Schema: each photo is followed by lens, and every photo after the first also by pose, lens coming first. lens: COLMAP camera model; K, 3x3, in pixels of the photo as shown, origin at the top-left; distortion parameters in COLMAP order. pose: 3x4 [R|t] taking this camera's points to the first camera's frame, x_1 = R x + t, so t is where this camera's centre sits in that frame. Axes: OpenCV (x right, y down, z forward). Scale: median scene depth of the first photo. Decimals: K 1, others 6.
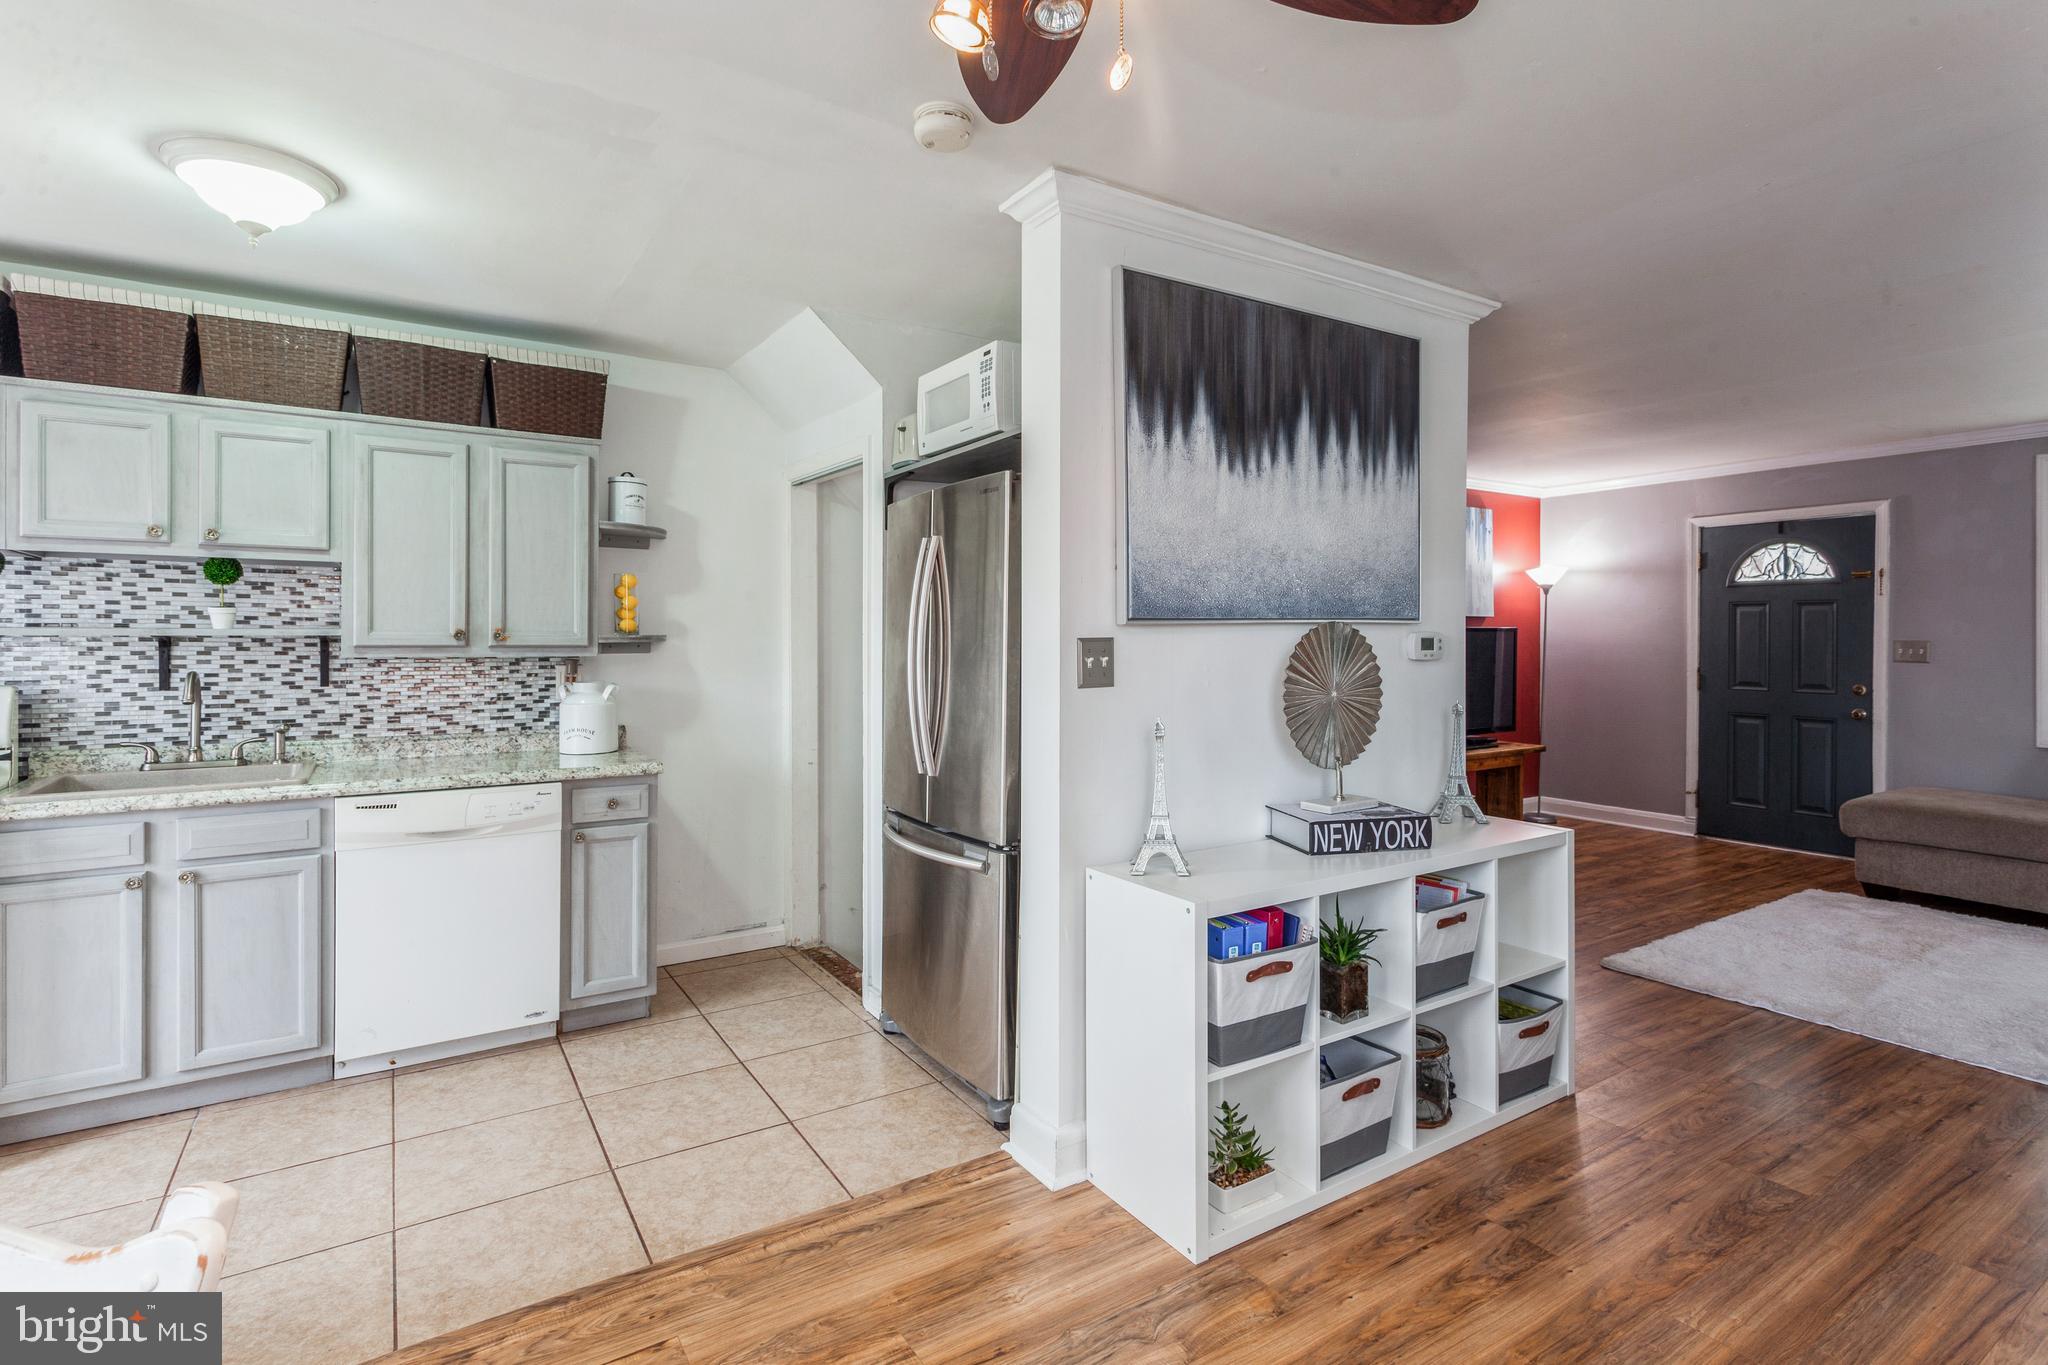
lens RADIAL K [[988.2, 0, 1027.3], [0, 988.2, 636.0], [0, 0, 1]] dist [0.003662, 0.000144]
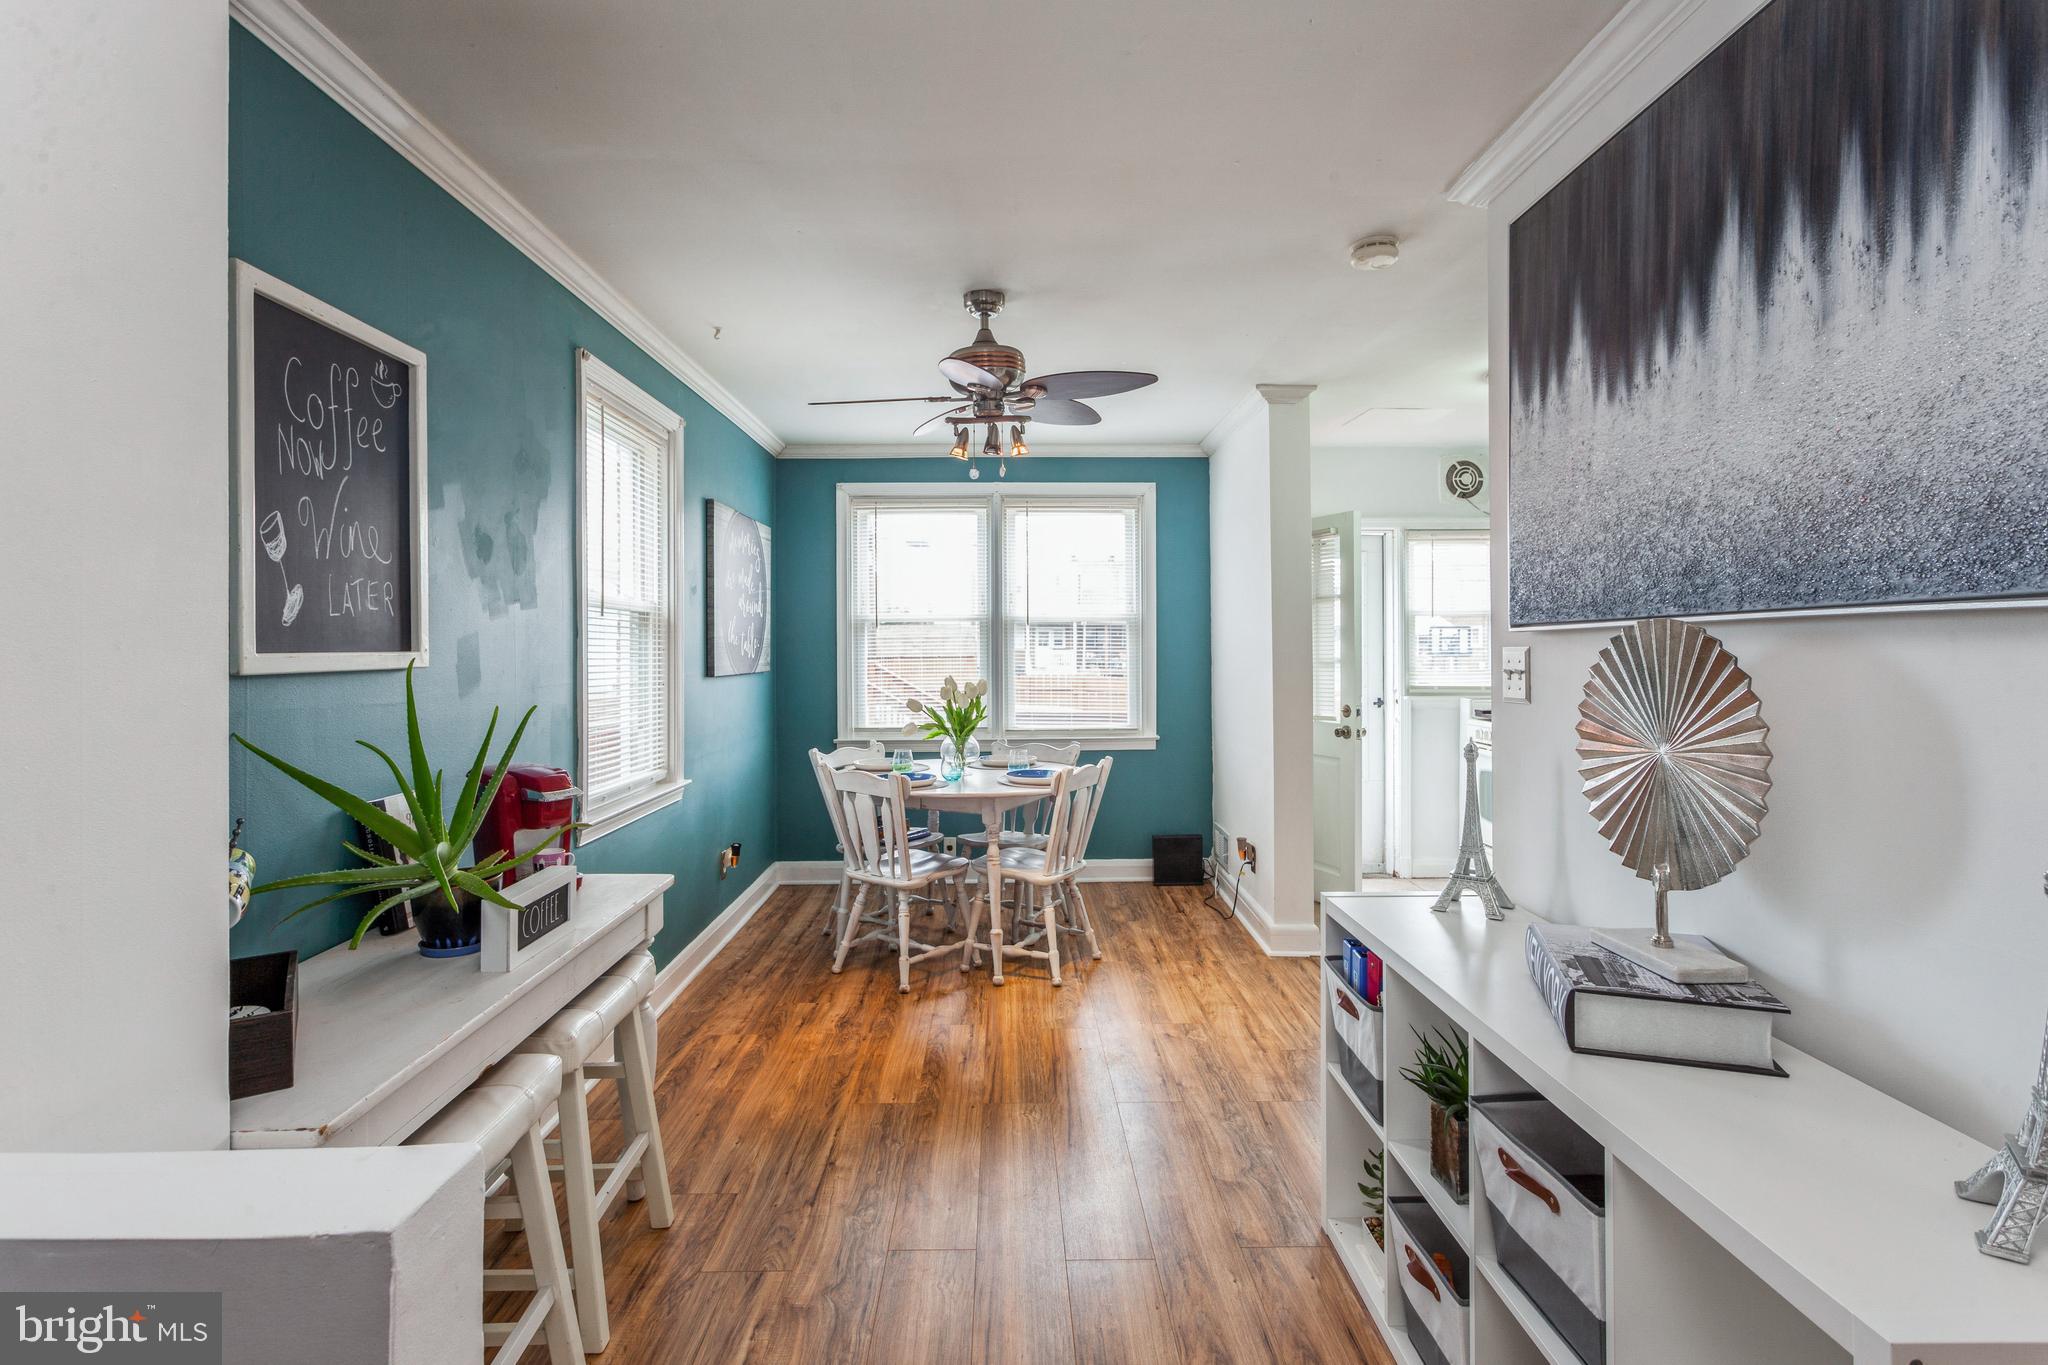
lens RADIAL K [[988.2, 0, 1026.4], [0, 988.2, 645.3], [0, 0, 1]] dist [0.003662, 0.000144]
pose [[-0.522245, 0.000999, -0.852795, 0.825726], [0.003148, 0.999995, -0.000757, -0.000136], [0.852790, -0.003080, -0.522245, 0.843397]]
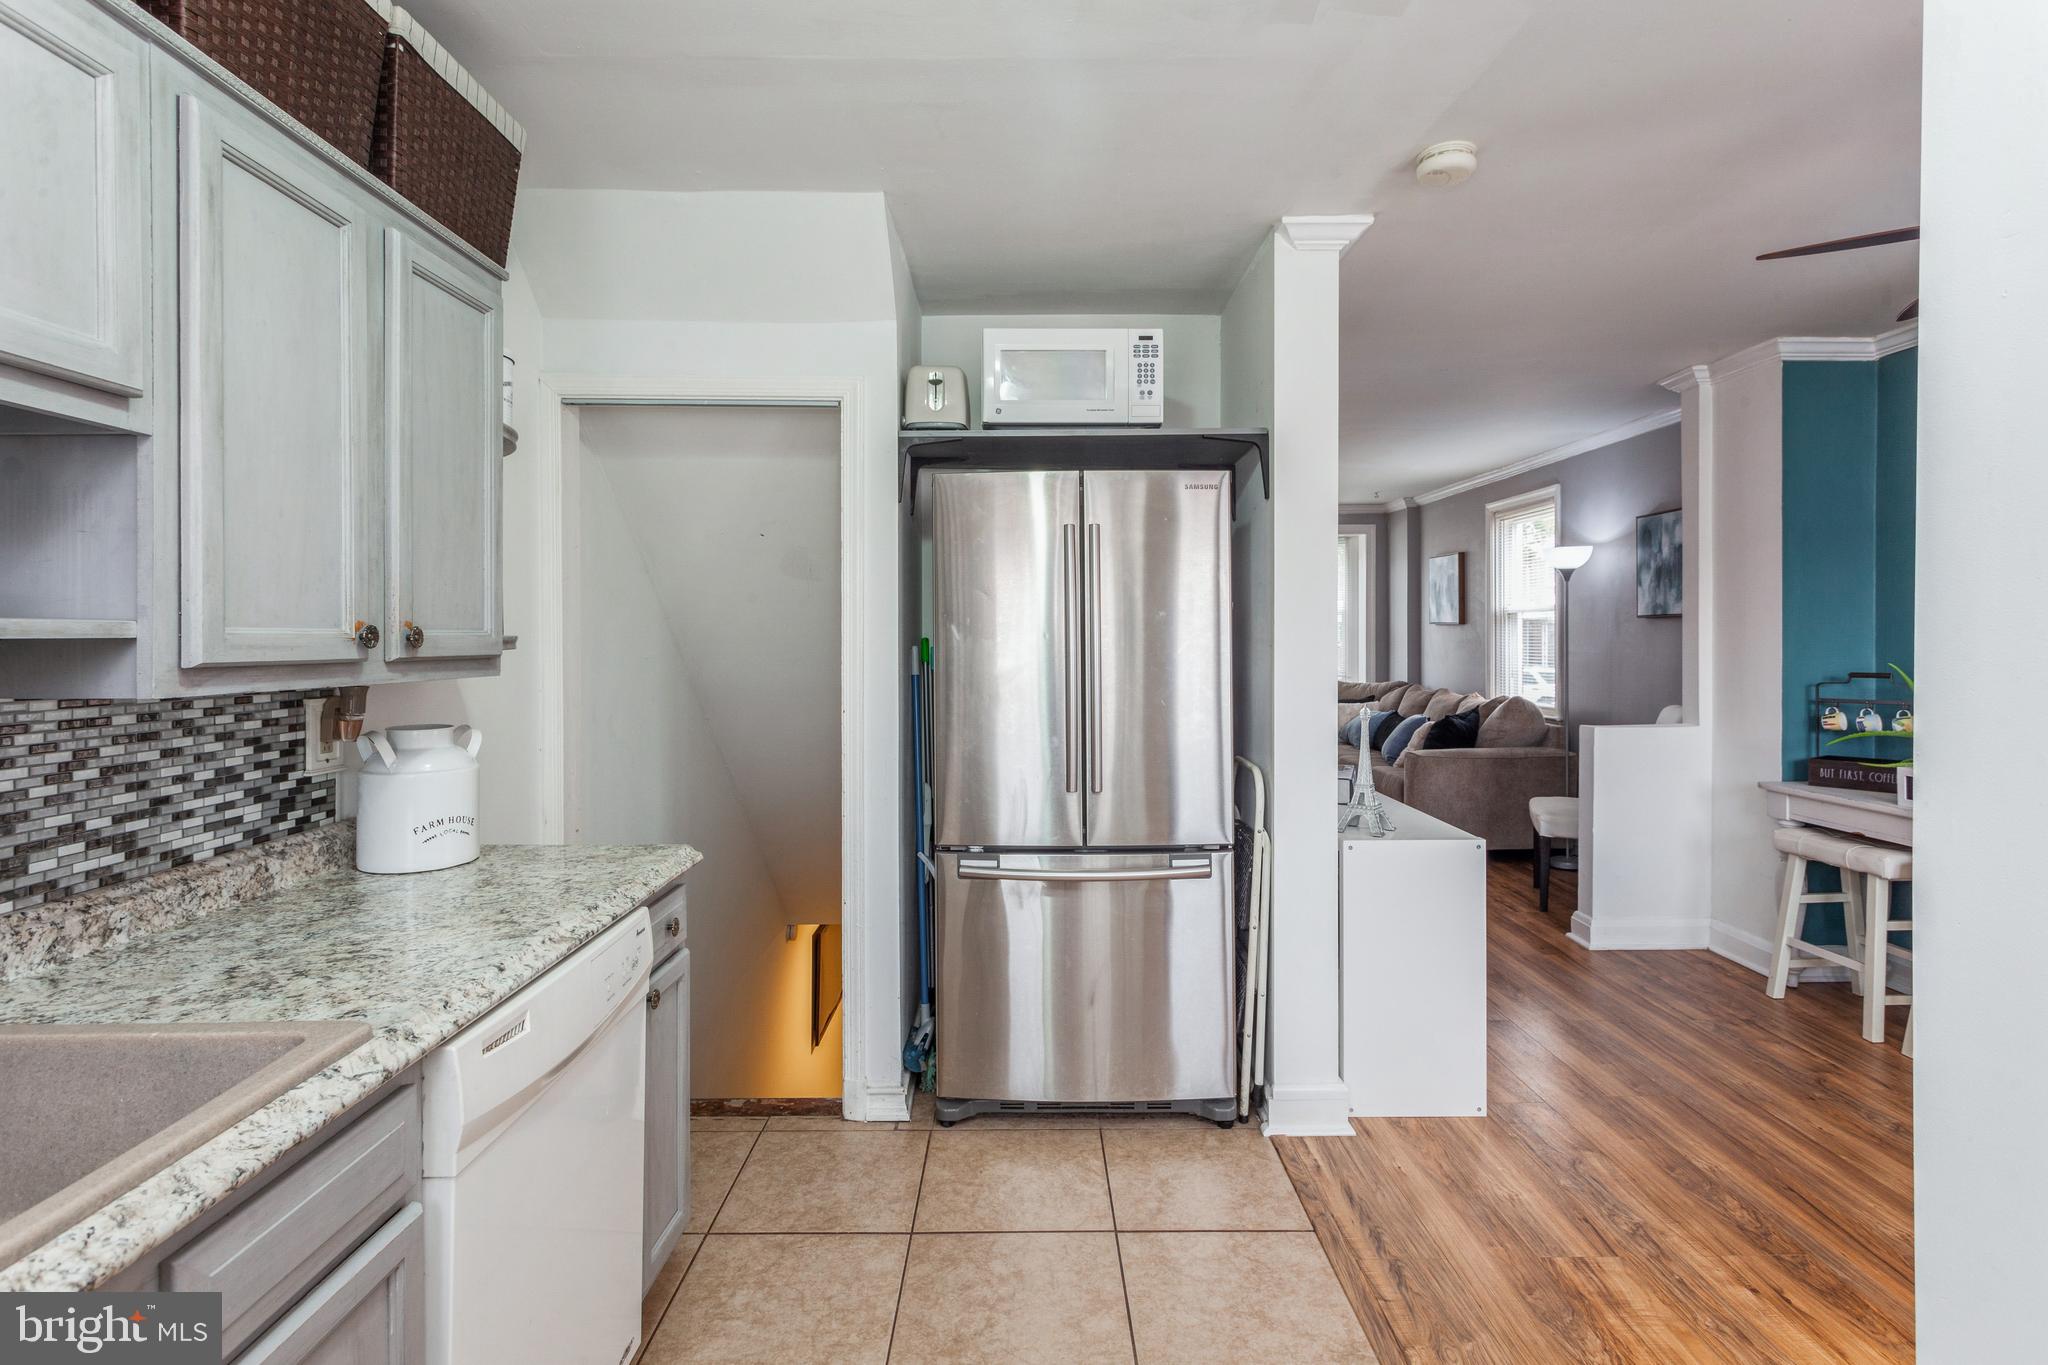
lens RADIAL K [[988.2, 0, 1028.4], [0, 988.2, 637.4], [0, 0, 1]] dist [0.003662, 0.000144]
pose [[0.538246, -0.003920, 0.842779, -0.815180], [0.003902, 0.999990, 0.002160, -0.000234], [-0.842779, 0.002126, 0.538256, 0.525854]]
